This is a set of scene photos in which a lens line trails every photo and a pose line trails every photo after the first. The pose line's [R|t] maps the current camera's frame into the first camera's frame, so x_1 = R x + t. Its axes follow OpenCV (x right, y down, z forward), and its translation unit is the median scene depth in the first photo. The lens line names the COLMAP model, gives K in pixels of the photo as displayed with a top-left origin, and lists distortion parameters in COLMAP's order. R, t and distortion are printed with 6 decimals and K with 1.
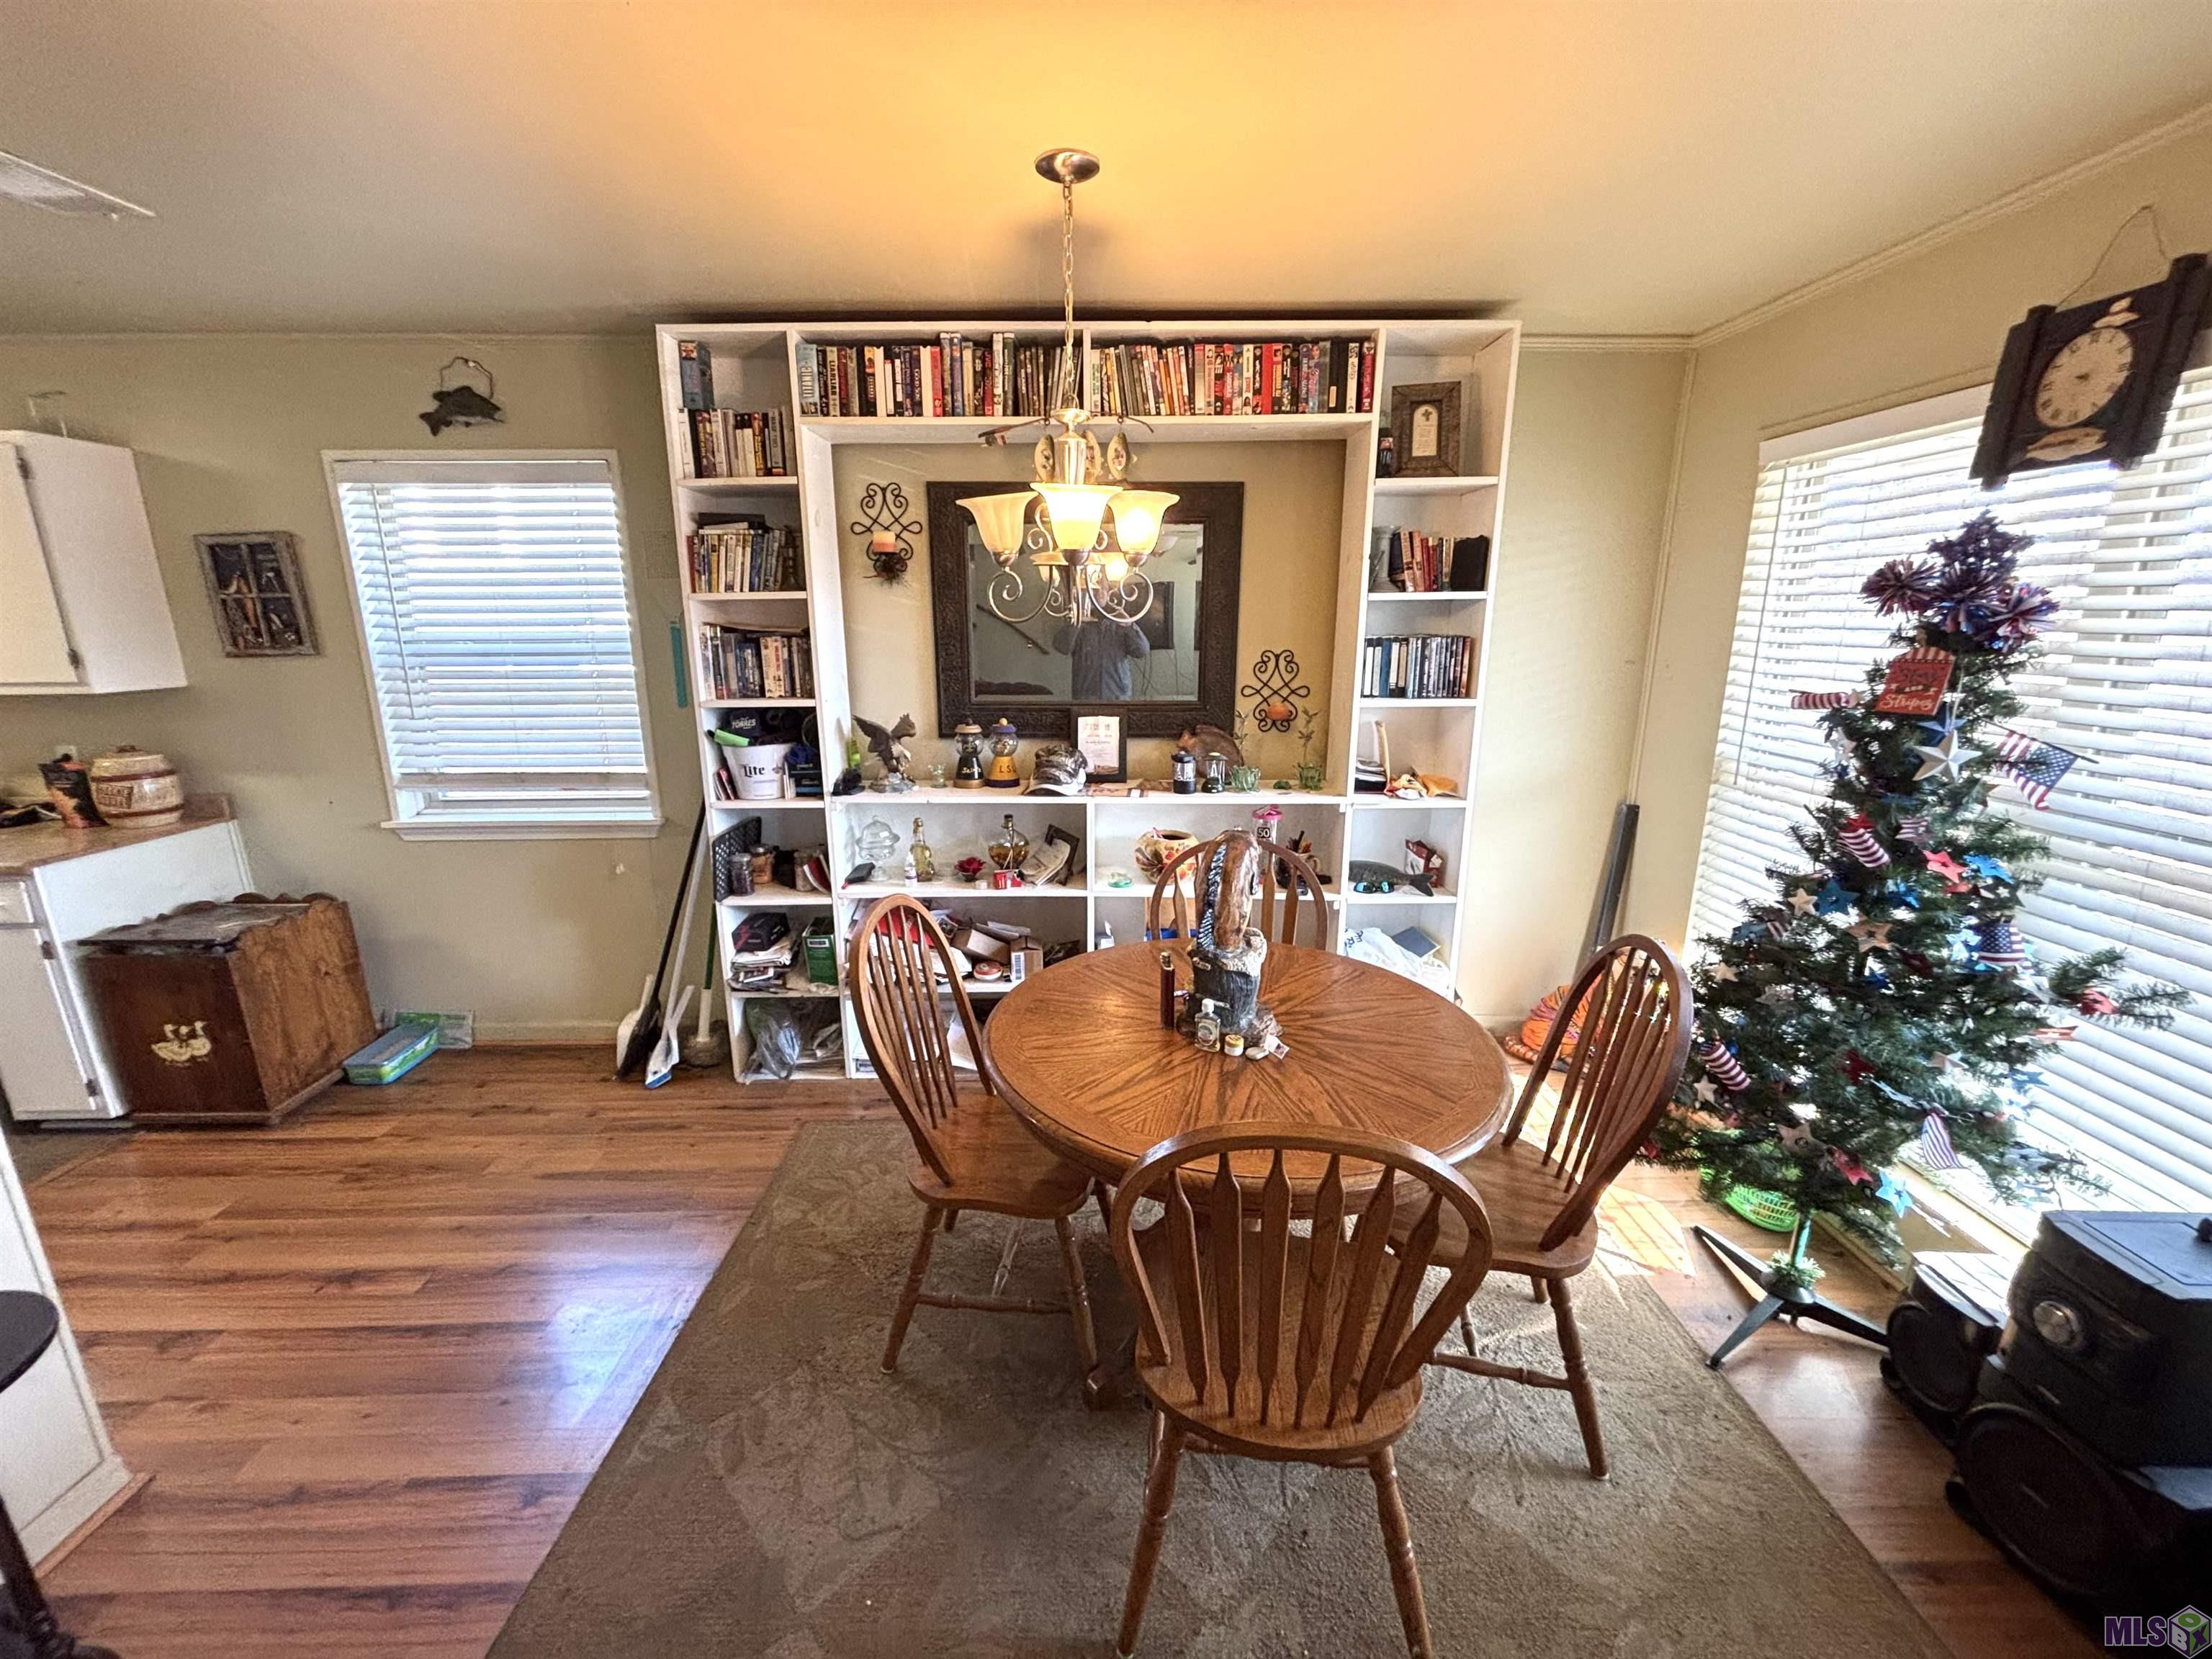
lens RADIAL K [[895.1, 0, 1107.0], [0, 895.1, 833.6], [0, 0, 1]] dist [-0.001317, -0.000226]
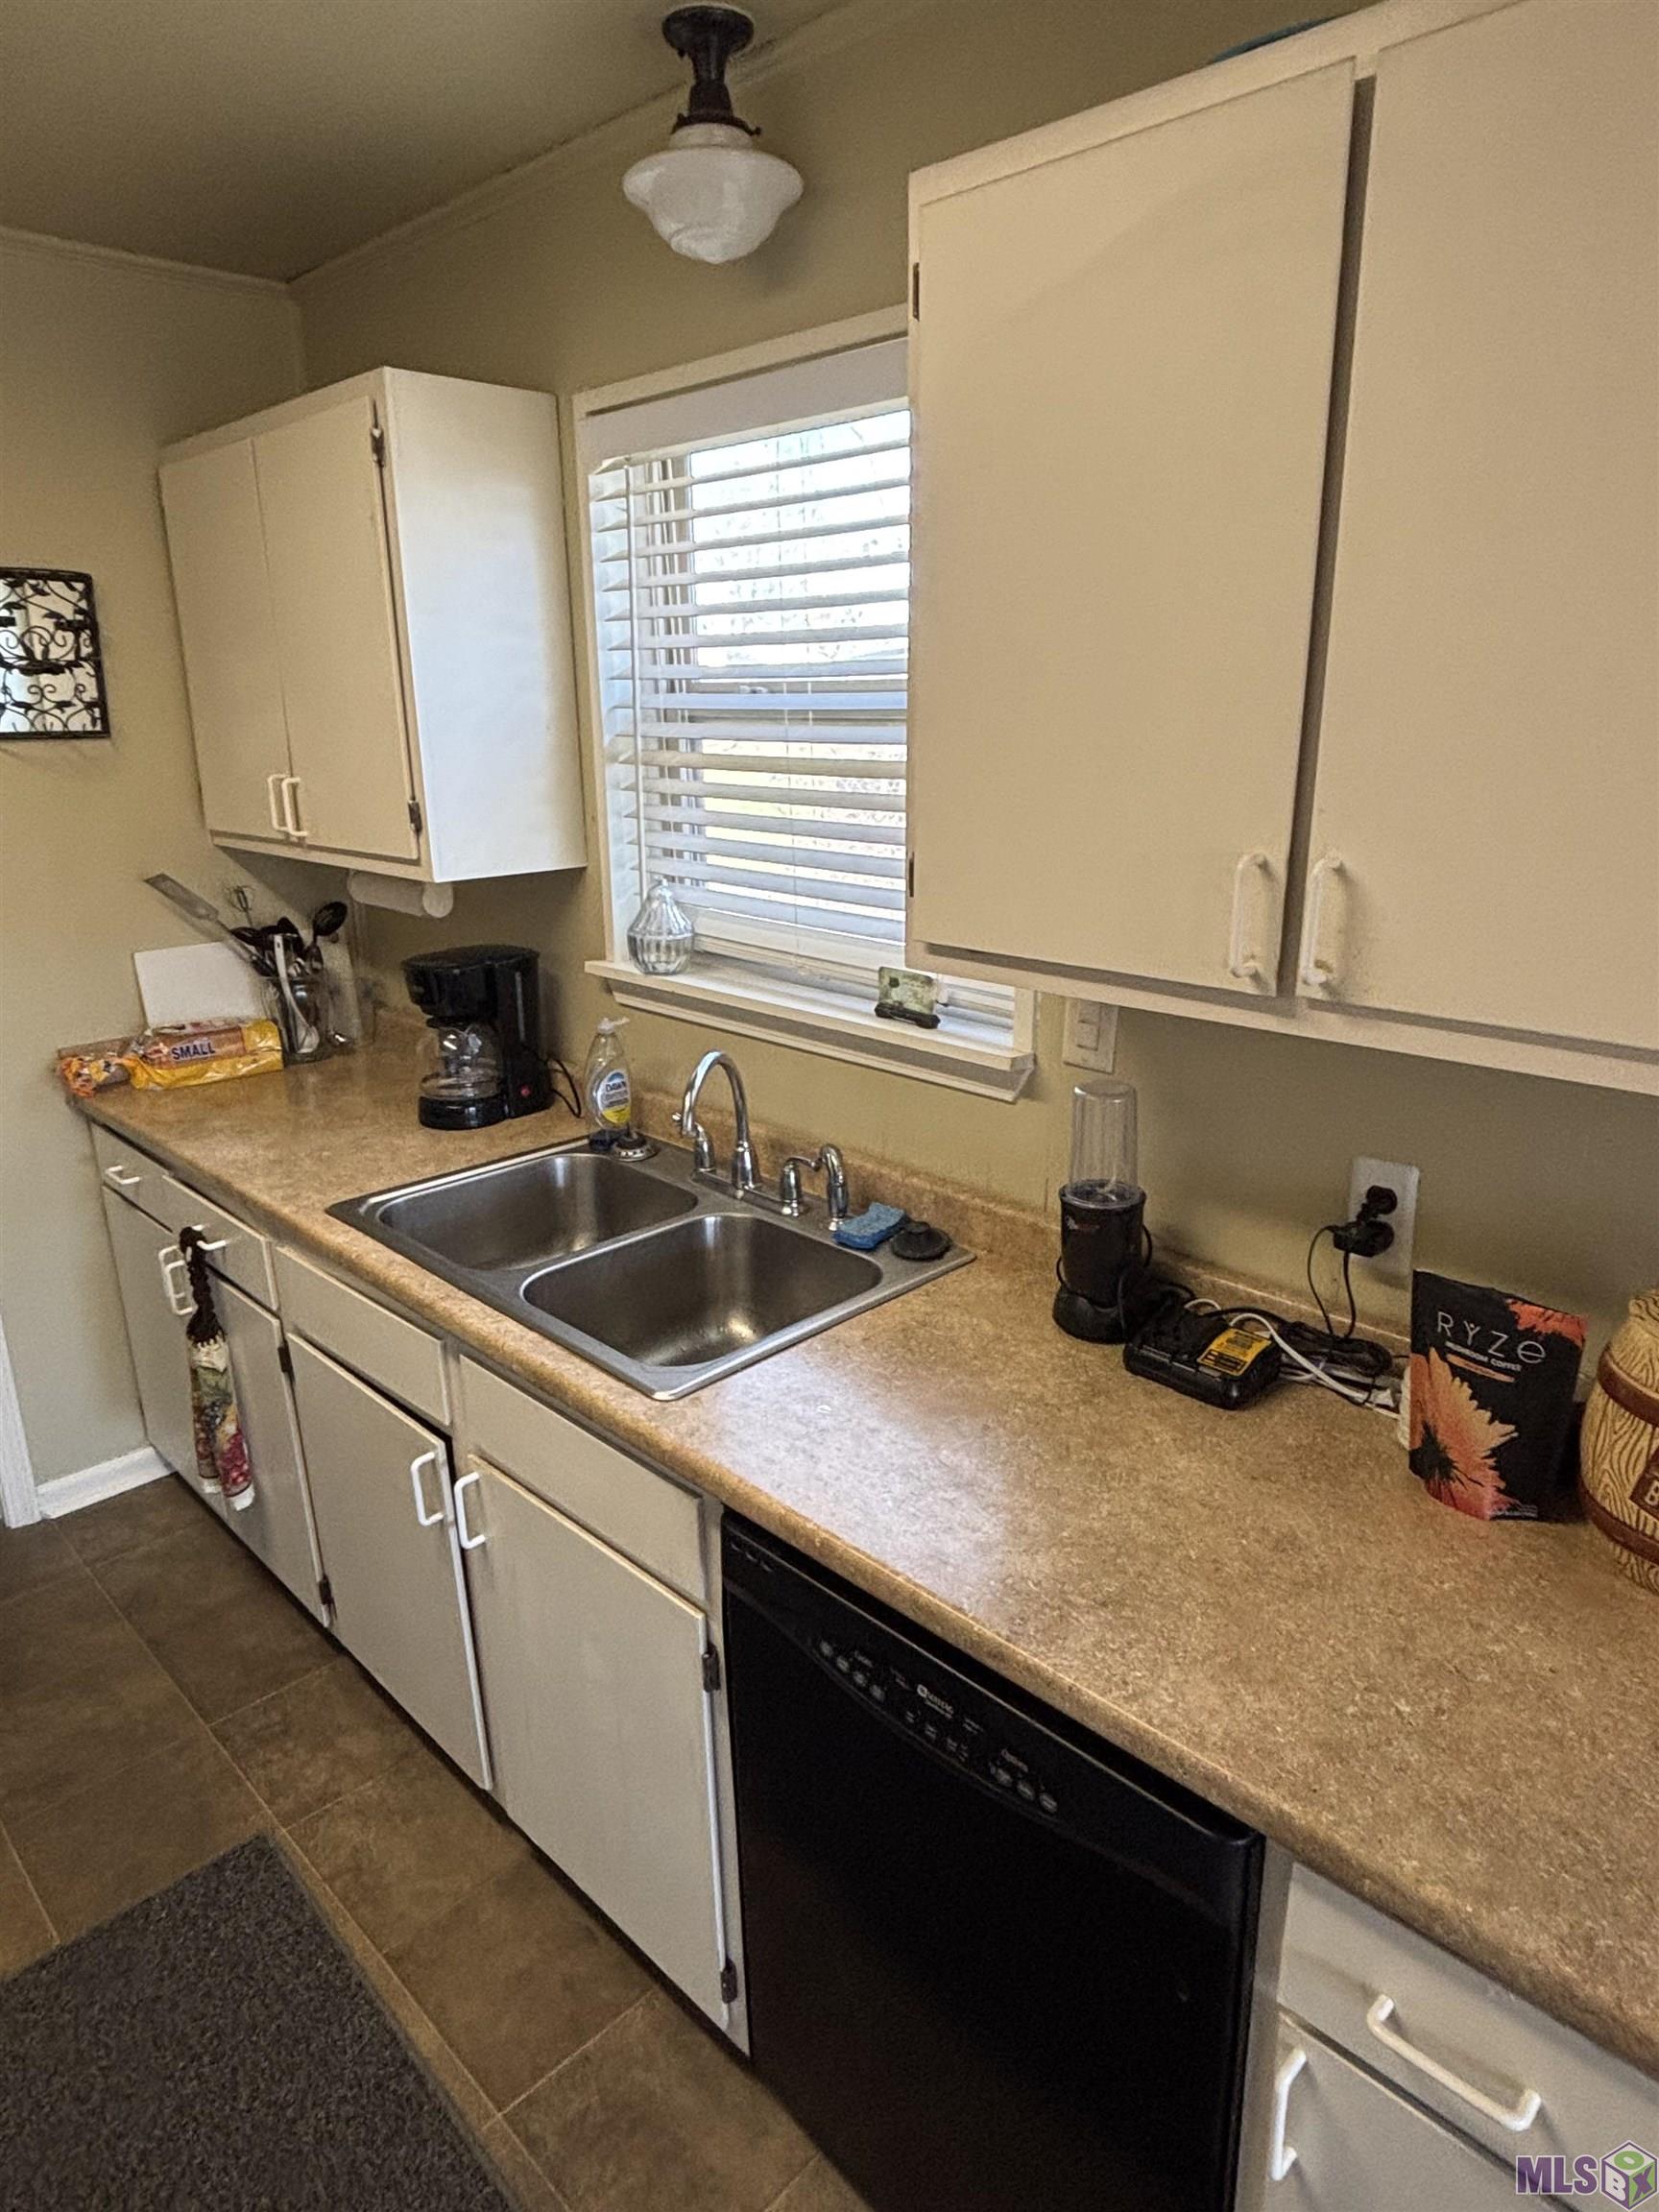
lens RADIAL K [[1317.8, 0, 836.8], [0, 1317.8, 1096.7], [0, 0, 1]] dist [-0.004896, -0.002689]
pose [[0.699107, 0.200256, -0.686402, -1.023421], [-0.169259, 0.979044, 0.113241, -0.145872], [0.694695, 0.037012, 0.718352, 0.551303]]
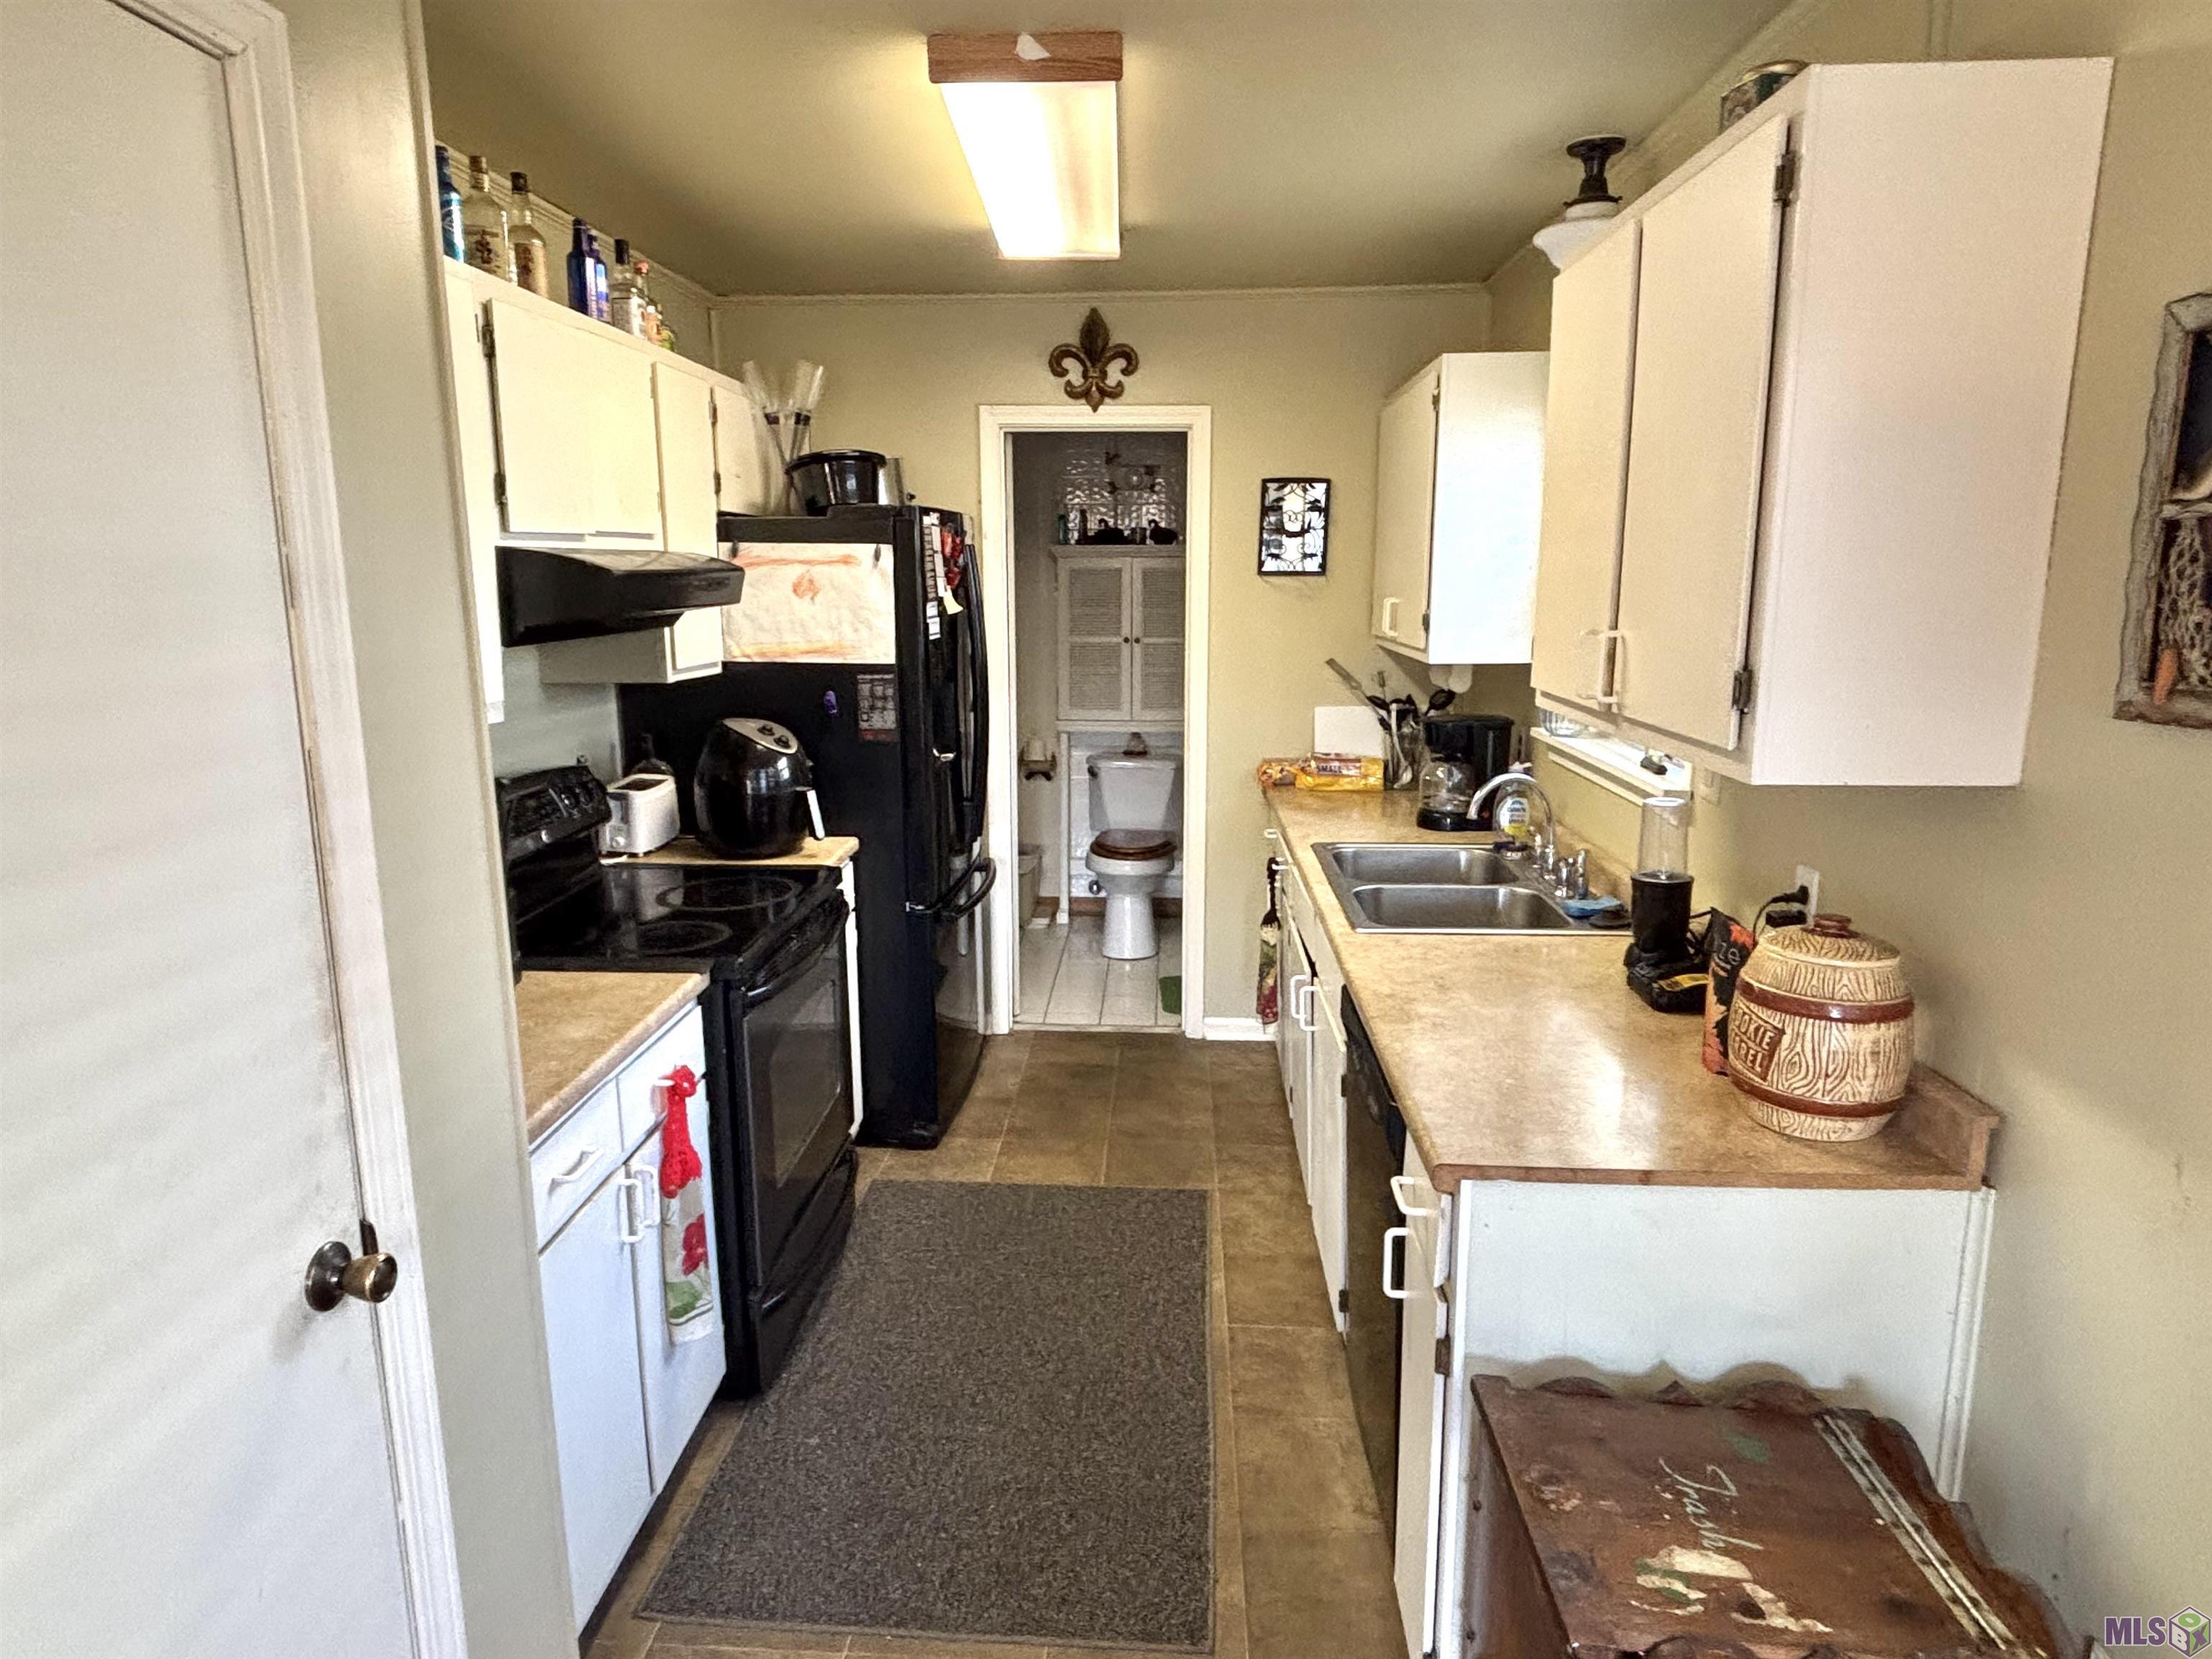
lens RADIAL K [[1317.8, 0, 1099.2], [0, 1317.8, 824.3], [0, 0, 1]] dist [-0.004896, -0.002689]
pose [[-0.075954, 0.190471, -0.978750, -0.535976], [-0.231158, 0.951480, 0.203103, -0.175177], [0.969947, 0.241673, -0.028240, 0.701397]]
